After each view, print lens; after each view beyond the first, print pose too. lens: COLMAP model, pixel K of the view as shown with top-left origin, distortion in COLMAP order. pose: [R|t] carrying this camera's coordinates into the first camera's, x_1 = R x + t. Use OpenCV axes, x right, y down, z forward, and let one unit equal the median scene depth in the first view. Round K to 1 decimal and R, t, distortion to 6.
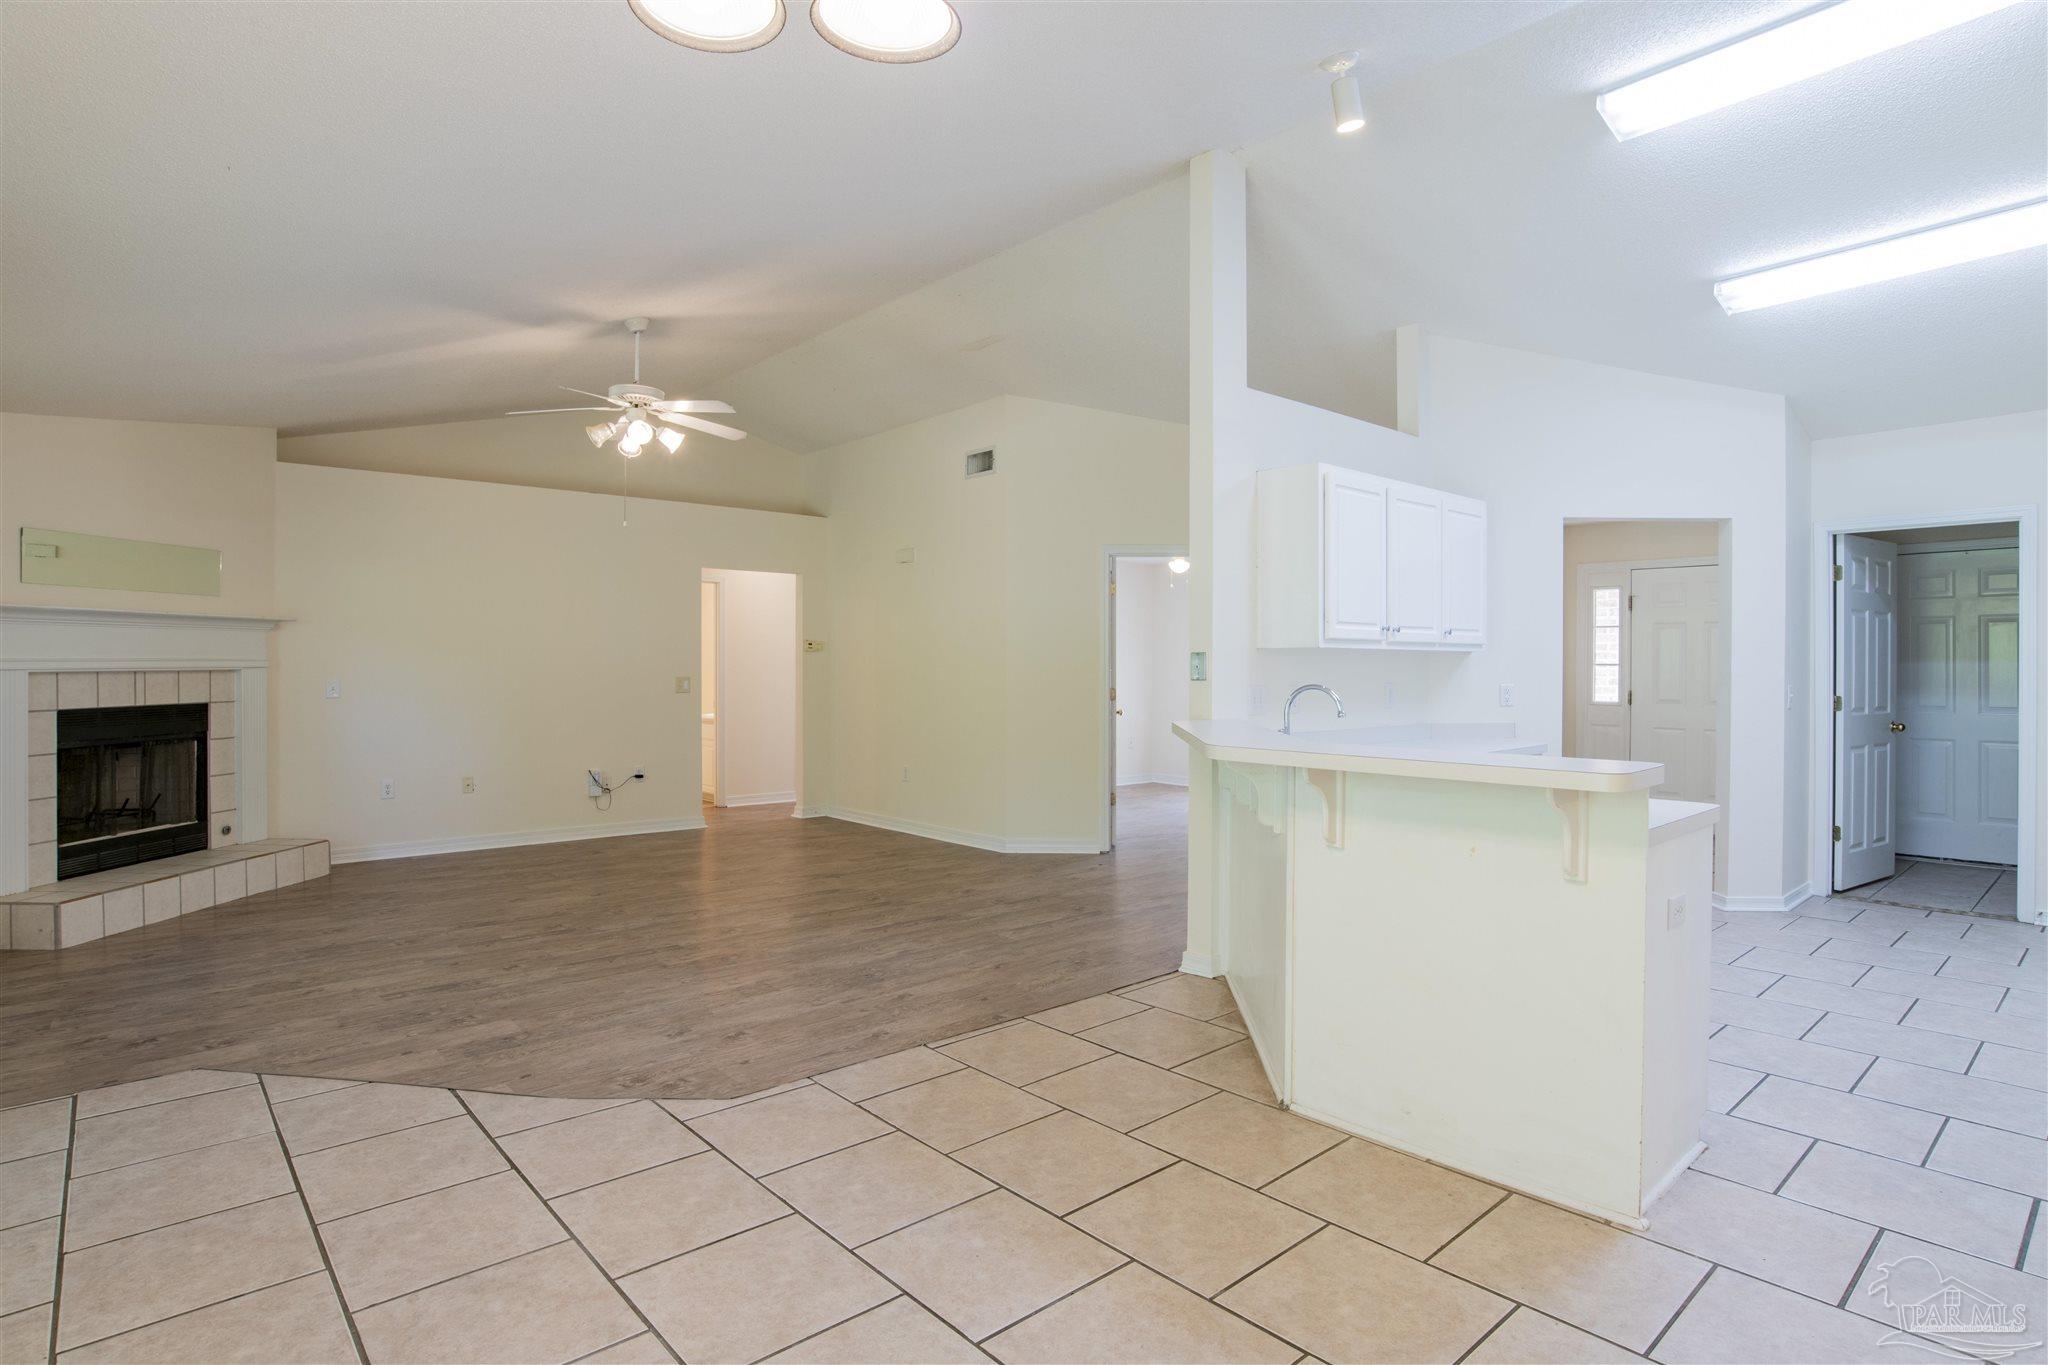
lens RADIAL K [[1047.6, 0, 1047.2], [0, 1047.6, 666.4], [0, 0, 1]] dist [-0.055789, 0.016551]
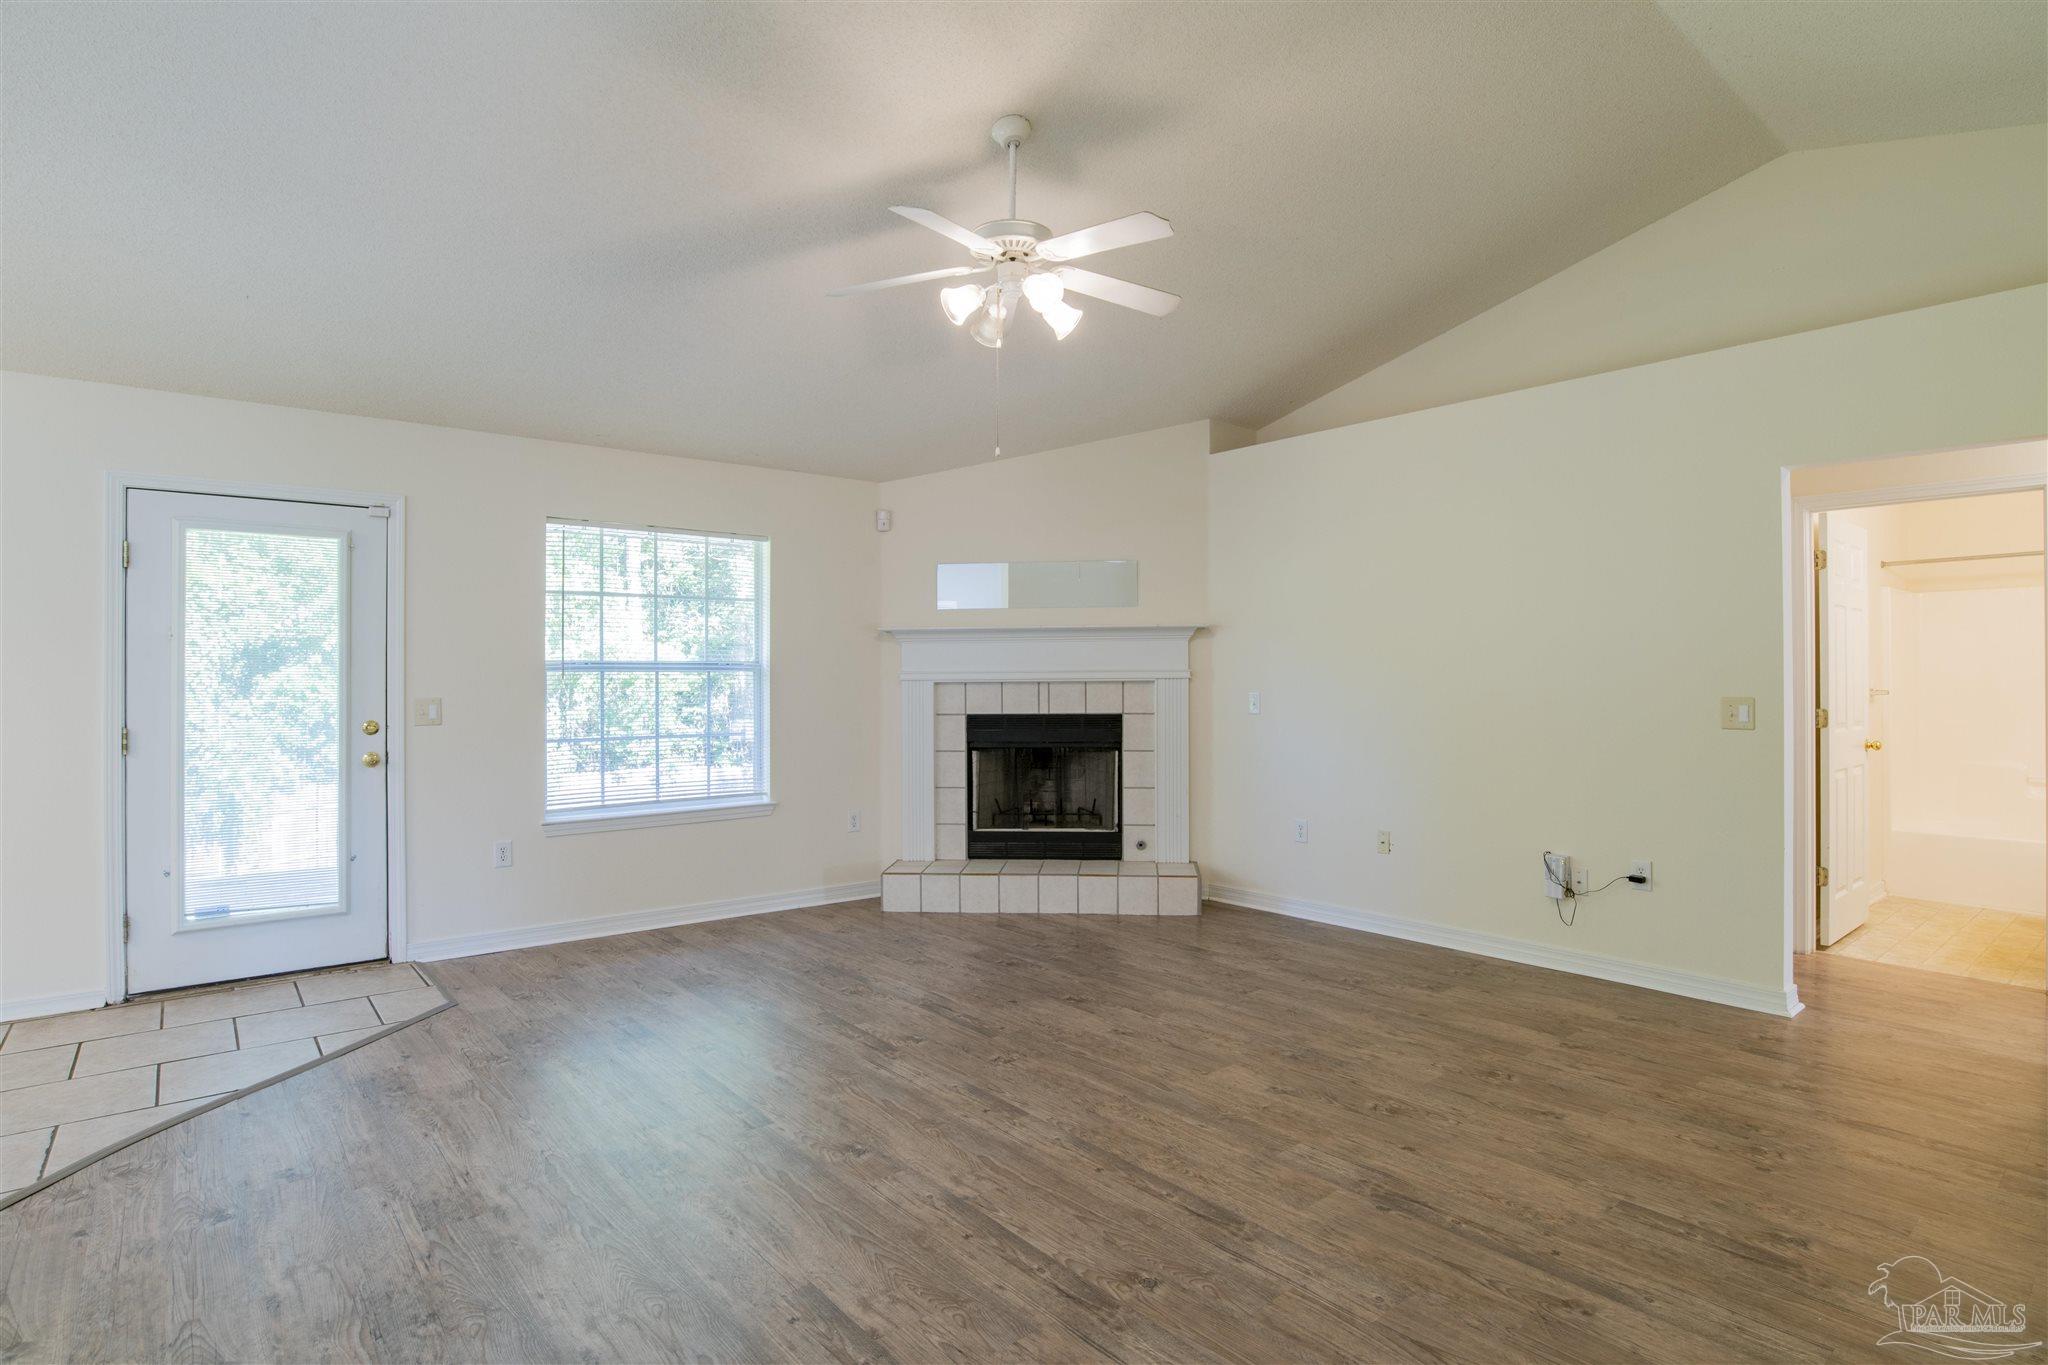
lens RADIAL K [[1047.6, 0, 1027.7], [0, 1047.6, 663.7], [0, 0, 1]] dist [-0.055789, 0.016551]
pose [[-0.051242, -0.015423, -0.998567, 0.244404], [0.001785, 0.999878, -0.015535, 0.002815], [0.998685, -0.002578, -0.051208, 1.118472]]
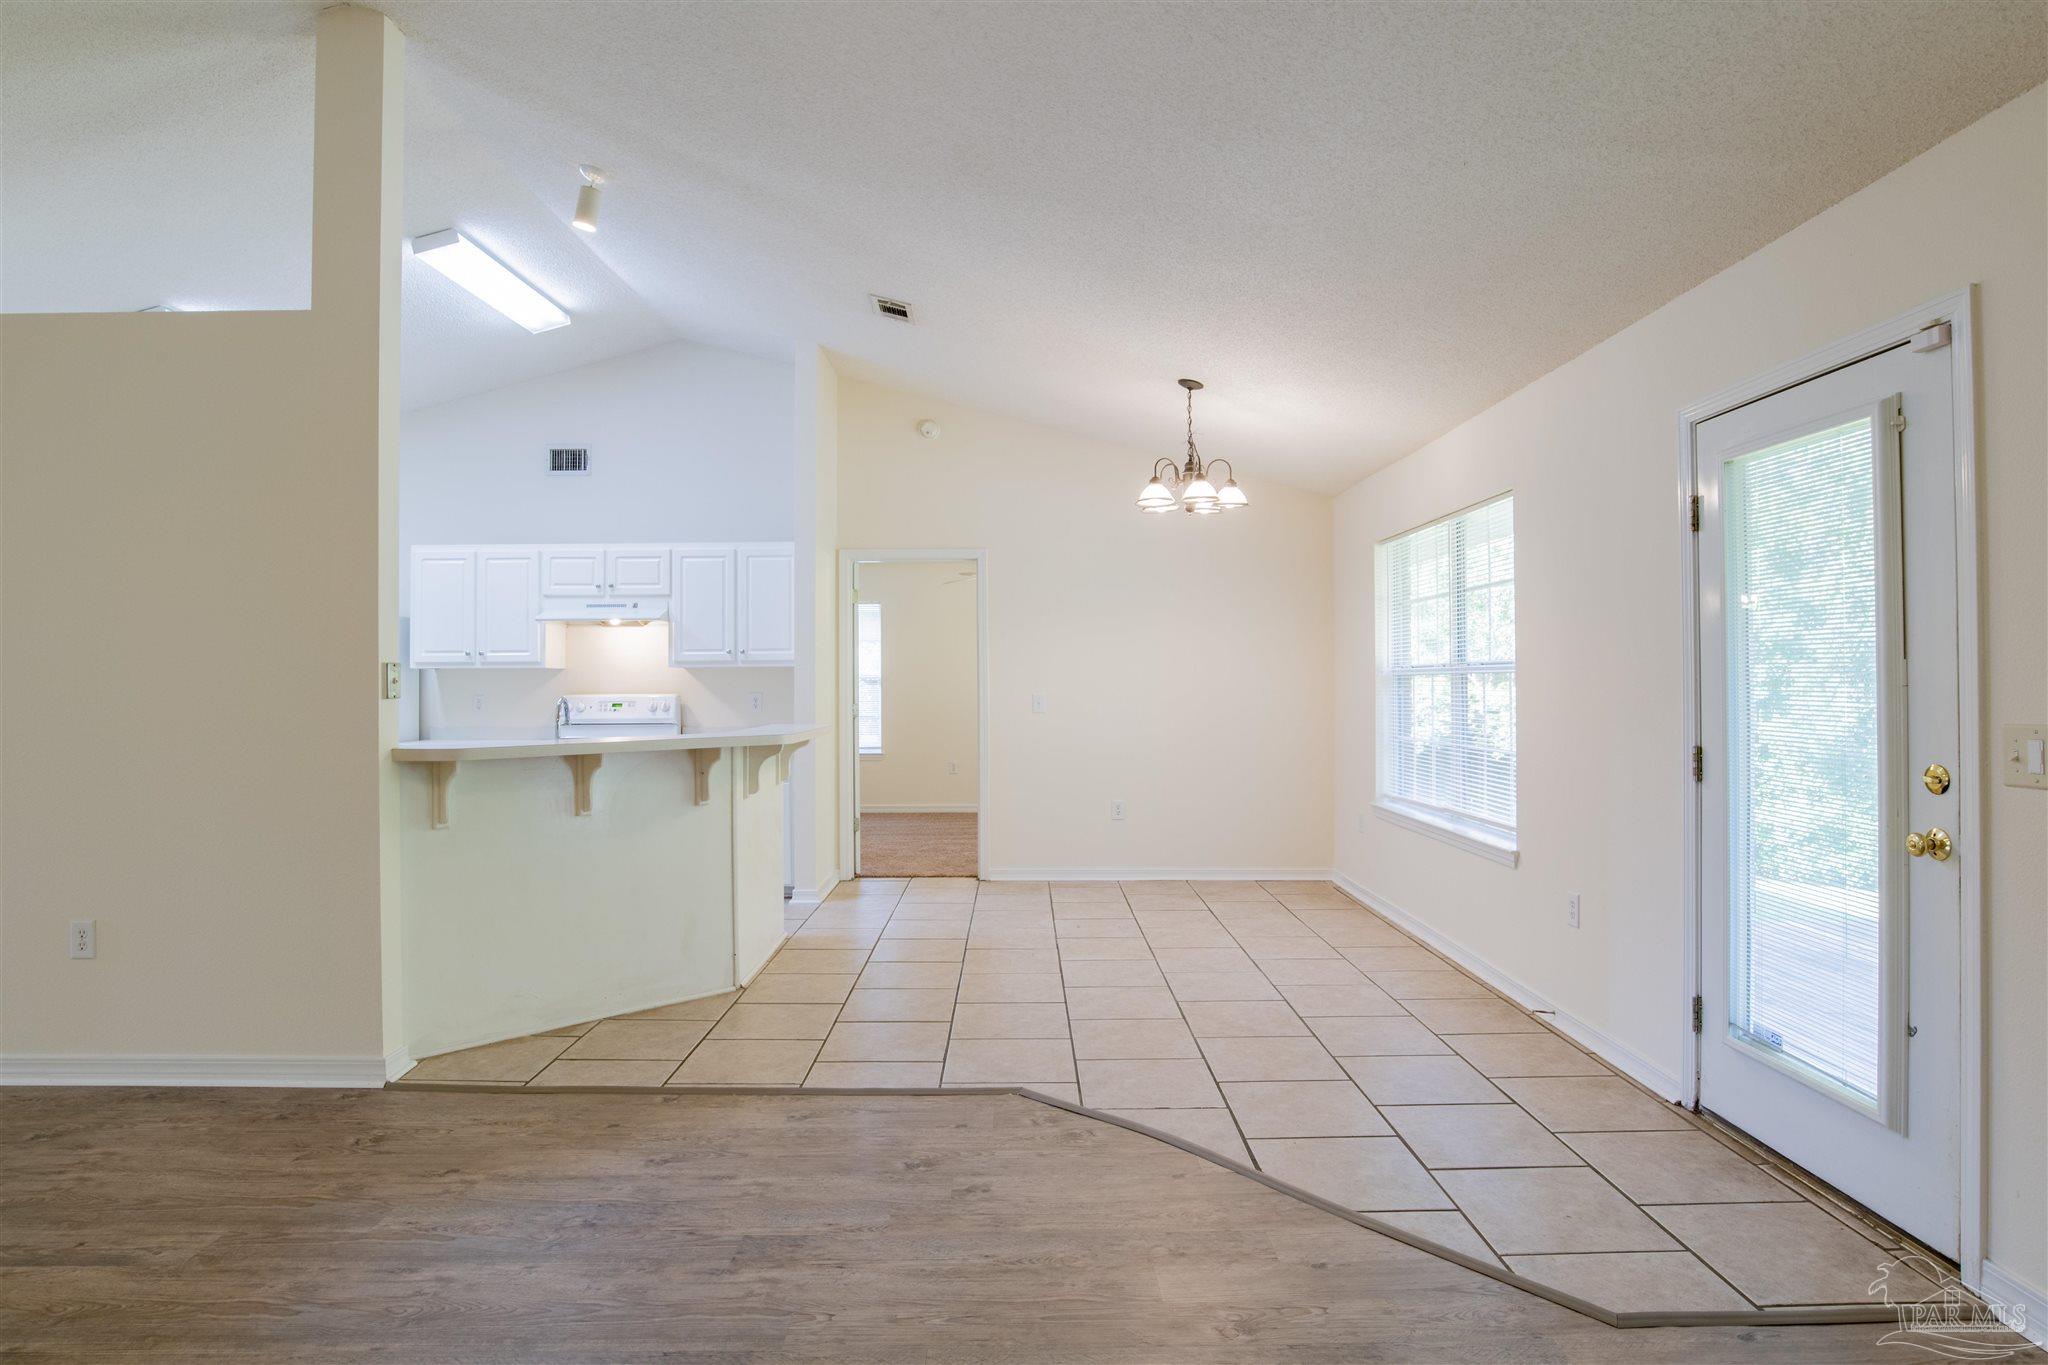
lens RADIAL K [[1103.9, 0, 1041.7], [0, 1103.9, 674.5], [0, 0, 1]] dist [-0.042742, 0.011162]
pose [[-0.747633, 0.002345, 0.664108, -0.642196], [-0.001730, 0.999983, -0.005479, 0.001302], [-0.664109, -0.005245, -0.747617, 1.100688]]
